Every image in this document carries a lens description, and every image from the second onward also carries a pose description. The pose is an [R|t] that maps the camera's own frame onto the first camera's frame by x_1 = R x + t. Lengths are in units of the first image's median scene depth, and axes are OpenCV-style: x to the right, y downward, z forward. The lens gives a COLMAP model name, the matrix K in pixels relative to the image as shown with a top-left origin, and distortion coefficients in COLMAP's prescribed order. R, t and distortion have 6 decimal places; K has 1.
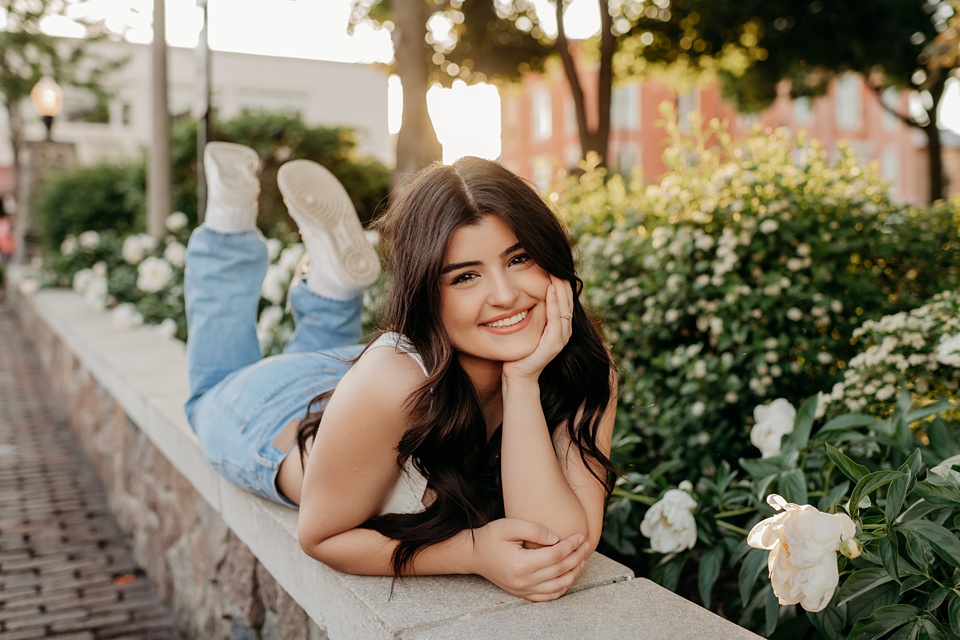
lens RADIAL K [[977.6, 0, 480.0], [0, 977.6, 320.0], [0, 0, 1]] dist [-0.009562, -0.001582]
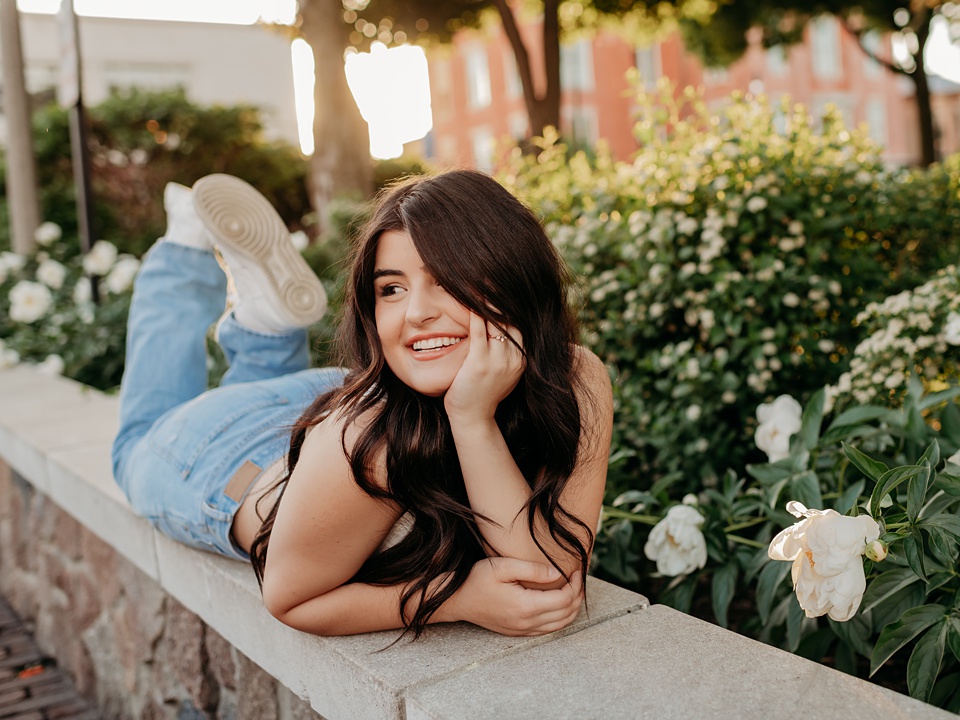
lens RADIAL K [[1150.7, 0, 570.0], [0, 1150.7, 343.3], [0, 0, 1]] dist [0.001038, -0.033357]
pose [[0.989258, -0.072952, 0.126678, -0.017167], [0.070322, 0.997208, 0.025117, -0.006778], [-0.128157, -0.015939, 0.991626, -0.028683]]
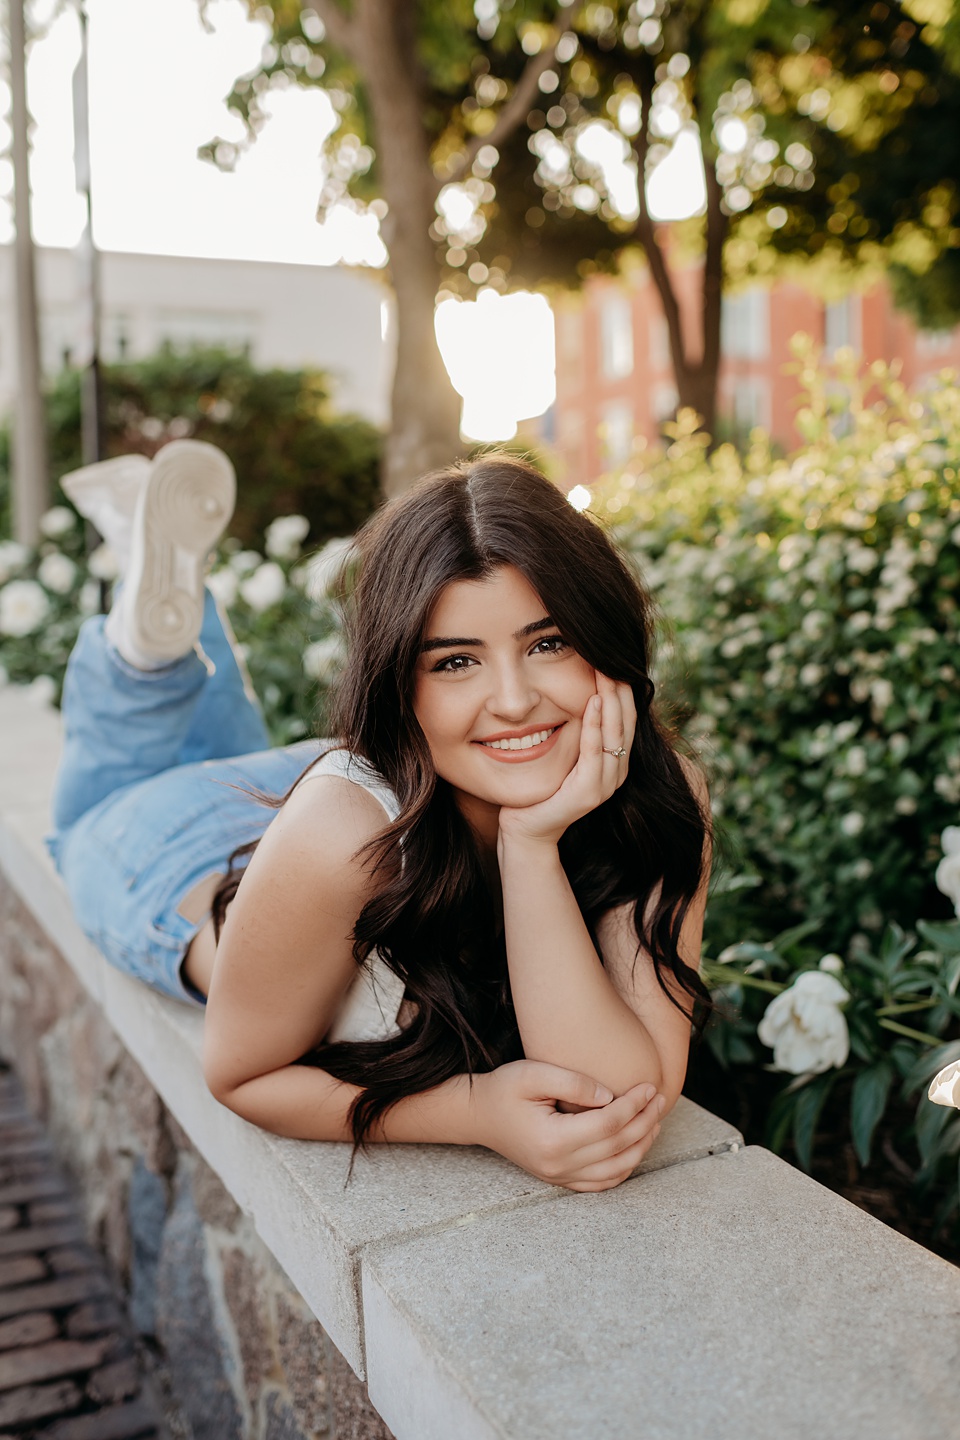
lens RADIAL K [[1465.9, 0, 468.7], [0, 1465.9, 717.8], [0, 0, 1]] dist [0.001173, 0.004721]
pose [[0.999113, -0.012274, -0.040288, 0.012564], [0.014099, 0.998873, 0.045331, -0.024618], [0.039686, -0.045858, 0.998159, 0.040255]]
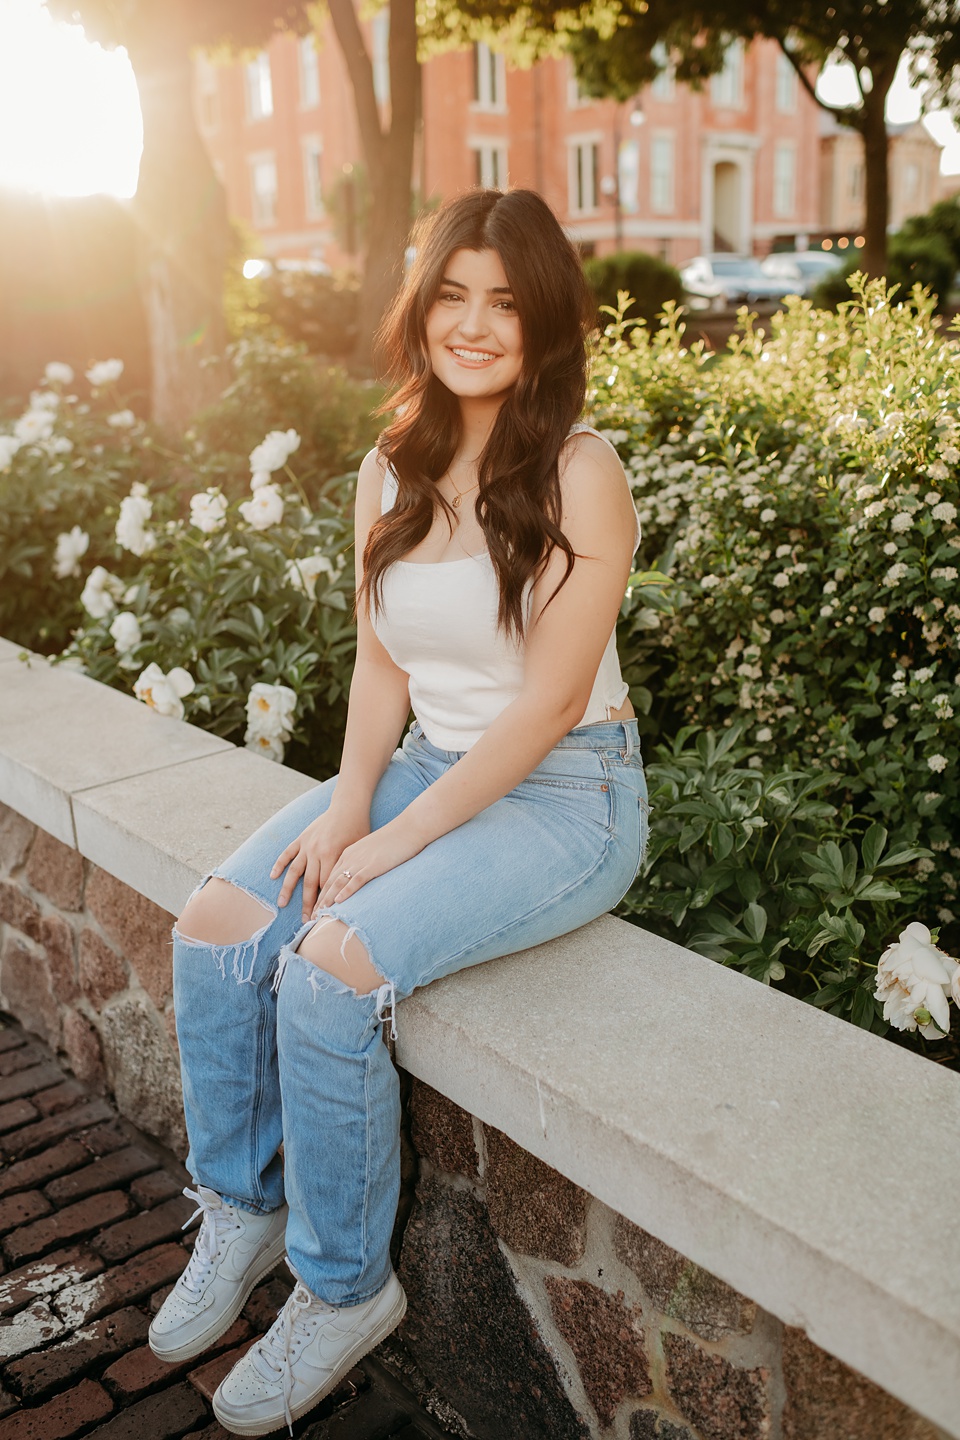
lens RADIAL K [[1459.0, 0, 480.0], [0, 1459.0, 720.0], [0, 0, 1]] dist [-0.006679, -0.006362]
pose [[0.977320, -0.066177, 0.201165, -0.292226], [0.022057, 0.976563, 0.214101, -0.164569], [-0.210618, -0.204808, 0.955873, 0.095560]]
